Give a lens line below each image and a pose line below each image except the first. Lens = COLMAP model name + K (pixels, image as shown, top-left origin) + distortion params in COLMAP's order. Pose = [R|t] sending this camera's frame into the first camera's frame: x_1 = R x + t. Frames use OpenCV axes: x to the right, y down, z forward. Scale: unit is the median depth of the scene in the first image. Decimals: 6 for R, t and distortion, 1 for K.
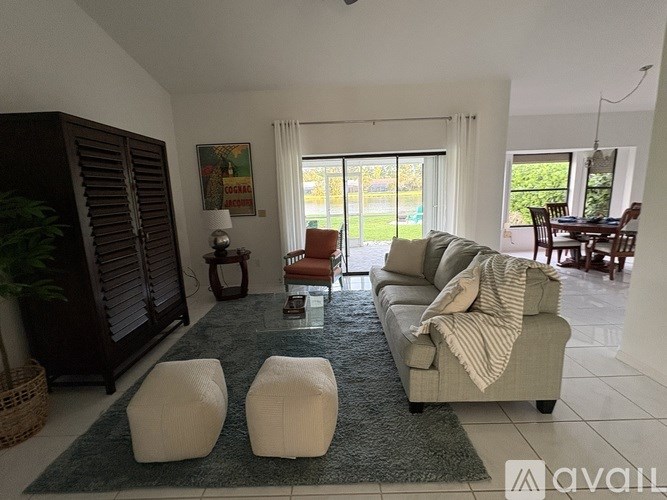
lens RADIAL K [[310.2, 0, 332.0], [0, 310.2, 250.3], [0, 0, 1]] dist [-0.001487, 0.000757]
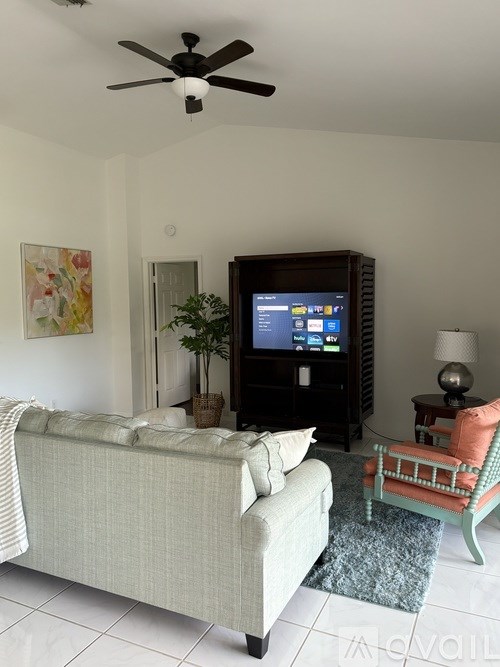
lens RADIAL K [[501.9, 0, 245.4], [0, 501.9, 336.2], [0, 0, 1]] dist [0.029322, -0.013567]
pose [[-0.420808, 0.111529, -0.900268, 0.683828], [-0.147897, 0.970701, 0.189385, -0.230396], [0.895012, 0.212842, -0.391984, 0.932128]]
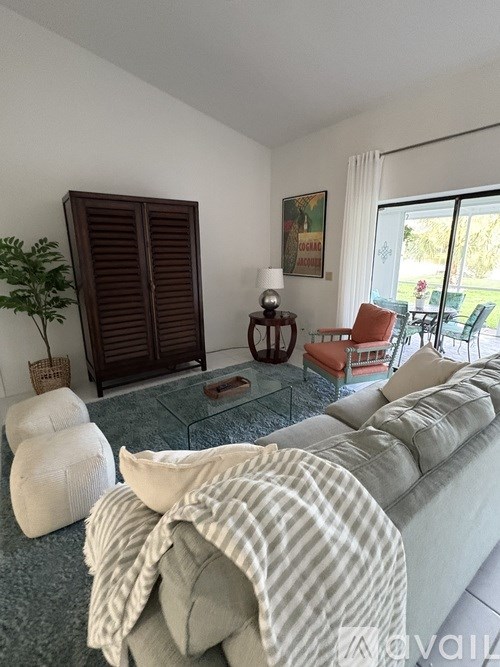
lens RADIAL K [[310.2, 0, 251.2], [0, 310.2, 329.3], [0, 0, 1]] dist [-0.001487, 0.000757]
pose [[0.604834, 0.229059, -0.762698, 0.339065], [-0.164948, 0.973005, 0.161413, -0.083176], [0.779081, 0.028178, 0.626289, 0.325864]]
